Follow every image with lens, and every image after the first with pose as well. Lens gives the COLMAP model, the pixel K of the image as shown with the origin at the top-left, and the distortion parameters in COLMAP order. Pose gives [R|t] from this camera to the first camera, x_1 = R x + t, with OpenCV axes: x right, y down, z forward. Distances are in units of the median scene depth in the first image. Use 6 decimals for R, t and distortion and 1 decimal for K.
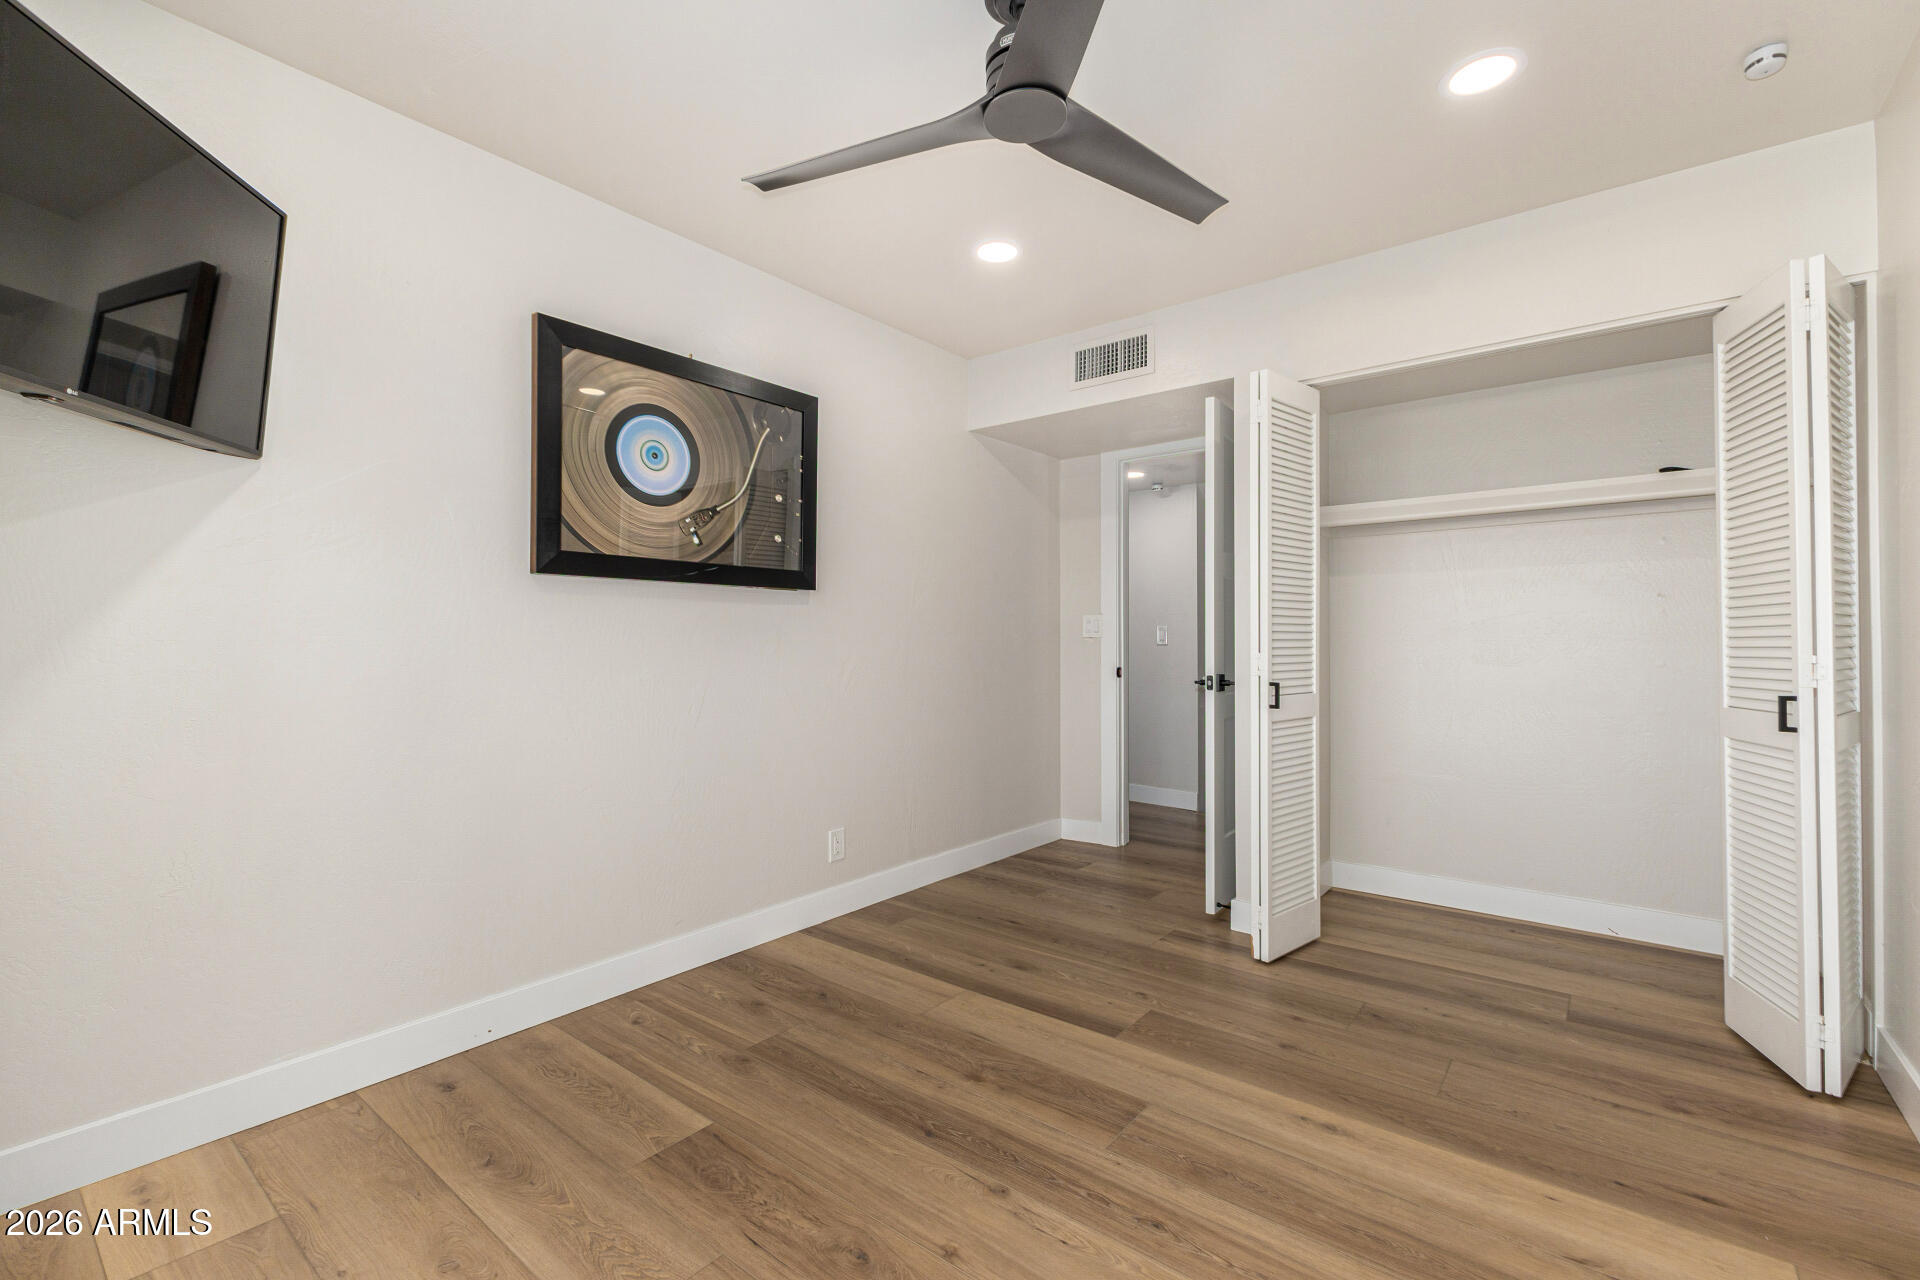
lens RADIAL K [[835.9, 0, 952.8], [0, 835.9, 632.8], [0, 0, 1]] dist [0.016800, -0.004076]
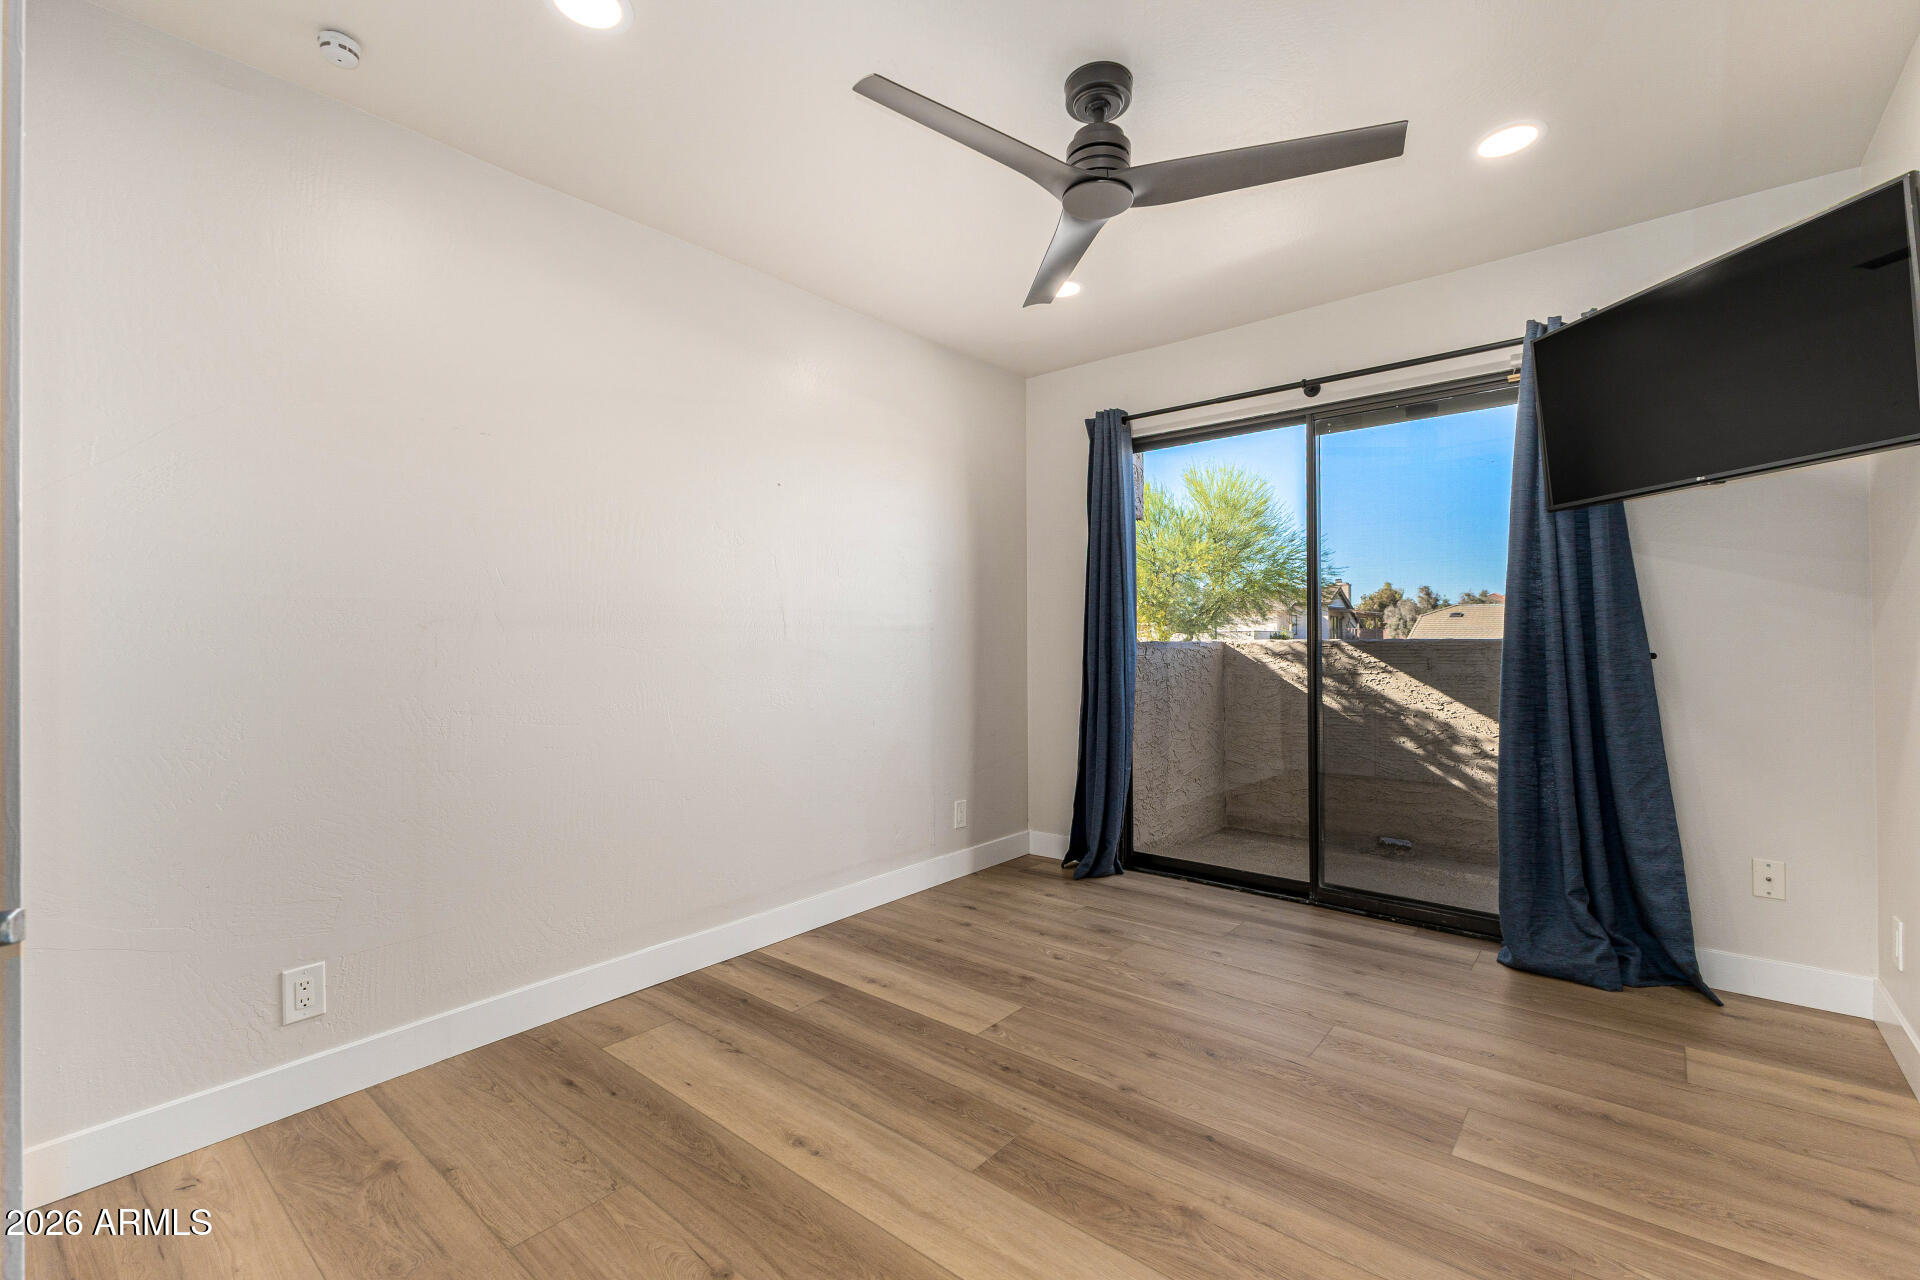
lens RADIAL K [[835.9, 0, 952.8], [0, 835.9, 632.8], [0, 0, 1]] dist [0.016800, -0.004076]
pose [[-0.999652, 0.008942, 0.024806, 0.255668], [0.008247, 0.999575, -0.027969, 0.029446], [-0.025046, -0.027754, -0.999301, 2.107743]]
